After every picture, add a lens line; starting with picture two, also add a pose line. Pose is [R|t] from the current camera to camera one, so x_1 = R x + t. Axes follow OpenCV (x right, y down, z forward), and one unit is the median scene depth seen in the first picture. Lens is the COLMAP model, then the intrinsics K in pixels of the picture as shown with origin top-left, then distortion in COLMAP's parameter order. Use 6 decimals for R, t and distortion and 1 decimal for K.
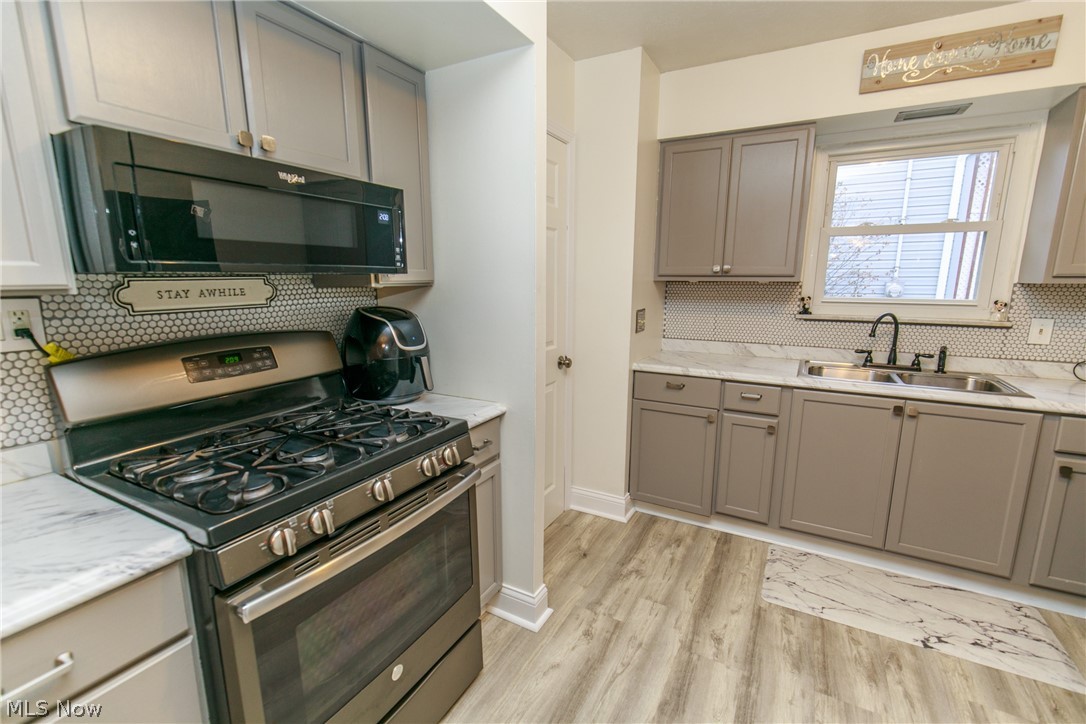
lens RADIAL K [[483.6, 0, 540.4], [0, 483.6, 369.0], [0, 0, 1]] dist [0.000877, -0.000165]
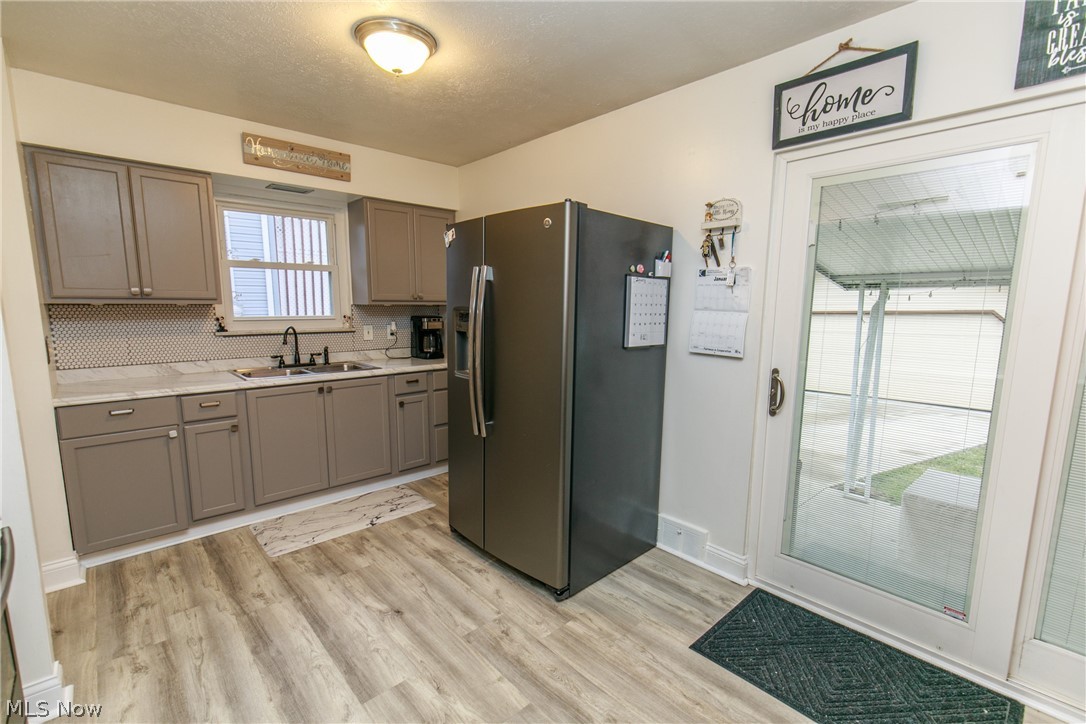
lens RADIAL K [[485.8, 0, 542.8], [0, 485.8, 371.3], [0, 0, 1]] dist [0.009232, -0.000177]
pose [[0.316989, -0.134167, 0.938891, -0.386625], [0.173890, 0.981384, 0.081530, 0.022665], [-0.932352, 0.137420, 0.334418, -0.122694]]
